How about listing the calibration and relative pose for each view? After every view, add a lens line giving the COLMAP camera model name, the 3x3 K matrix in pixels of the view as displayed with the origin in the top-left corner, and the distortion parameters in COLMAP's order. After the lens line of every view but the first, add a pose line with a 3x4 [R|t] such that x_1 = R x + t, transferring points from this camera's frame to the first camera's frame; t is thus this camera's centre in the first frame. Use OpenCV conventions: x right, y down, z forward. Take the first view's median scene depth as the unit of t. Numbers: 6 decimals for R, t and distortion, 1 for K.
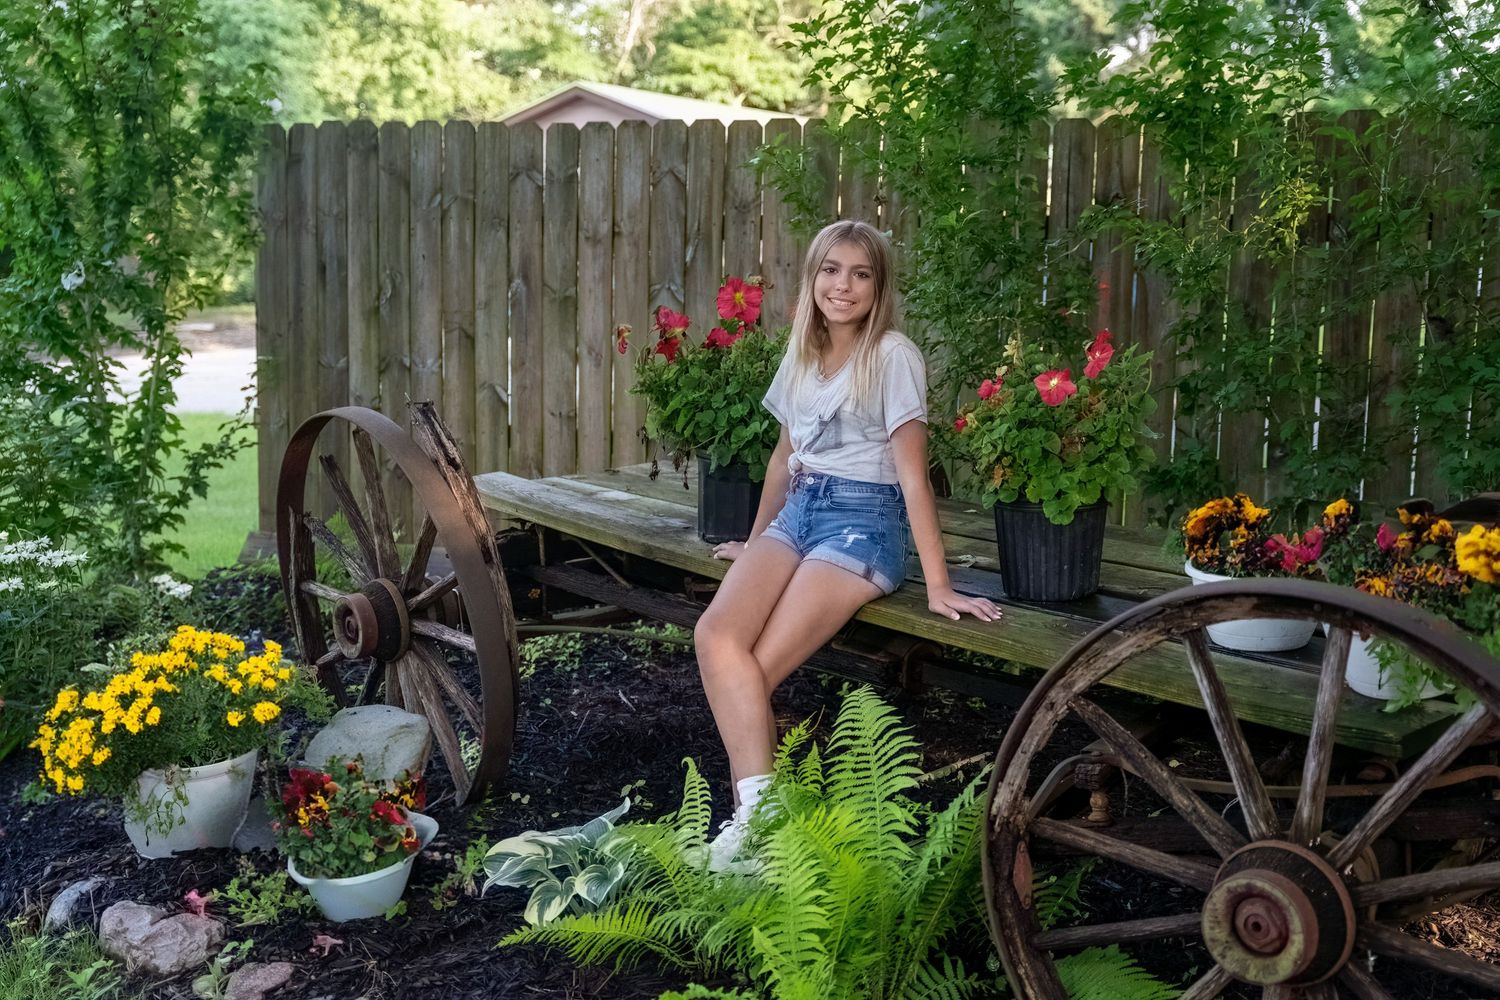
lens RADIAL K [[1859.7, 0, 750.5], [0, 1859.7, 500.2], [0, 0, 1]] dist [0.012646, 0.000000]
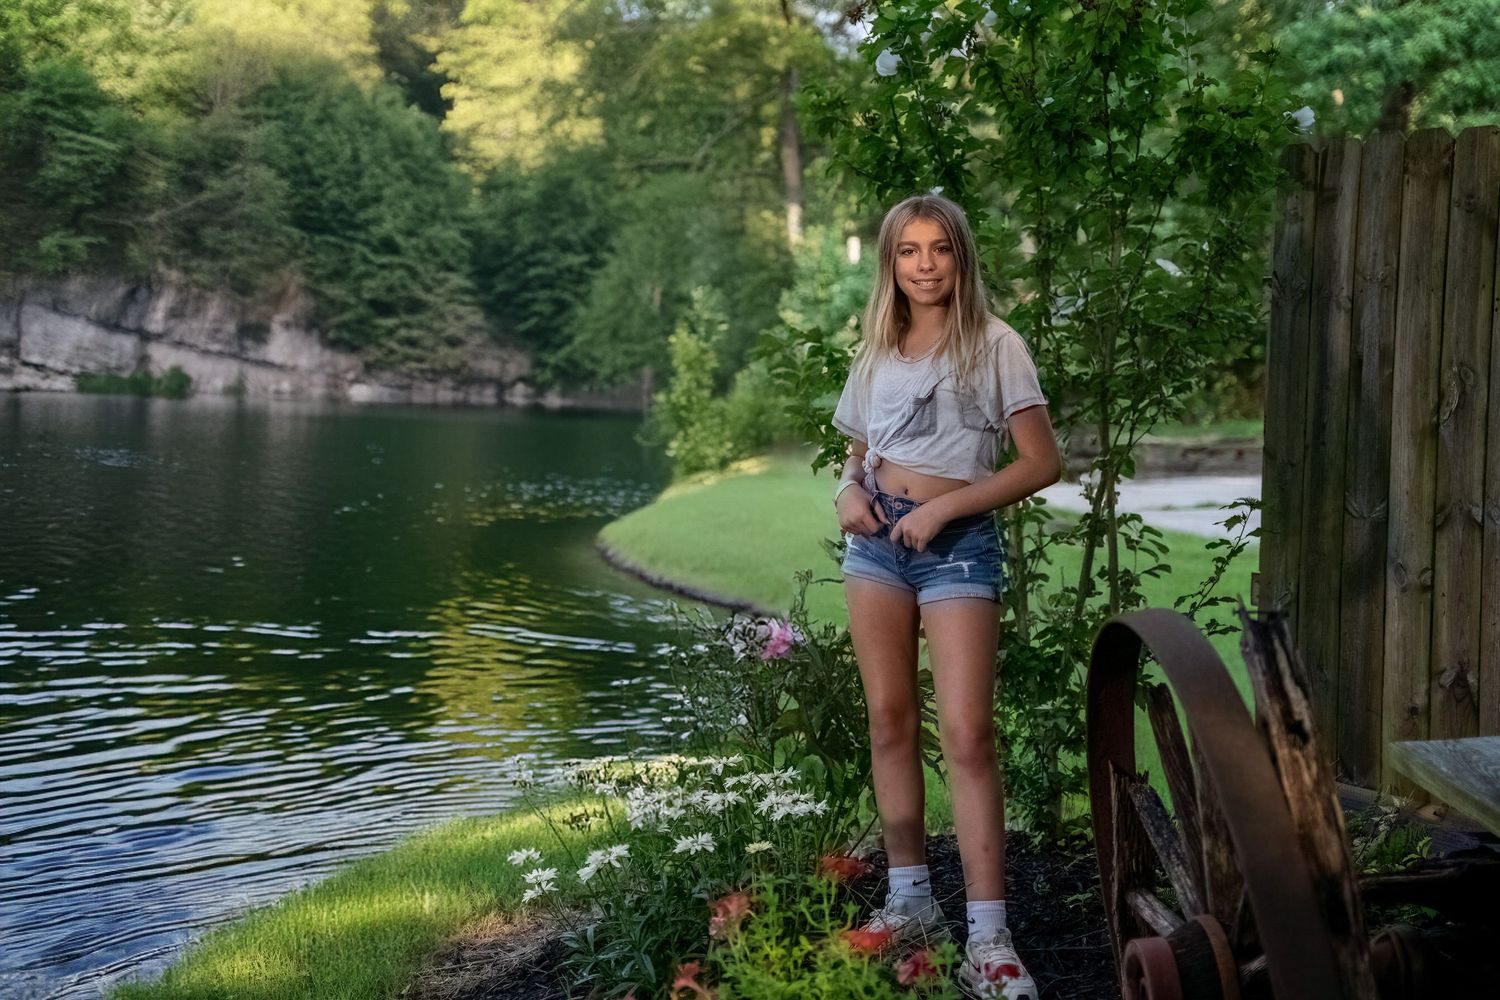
lens RADIAL K [[2256.3, 0, 748.8], [0, 2256.3, 502.3], [0, 0, 1]] dist [0.150989, 0.000000]
pose [[0.810761, 0.038701, -0.584096, 0.062261], [-0.073523, 0.996643, -0.036018, -0.033460], [0.580741, 0.072147, 0.810885, 0.246916]]
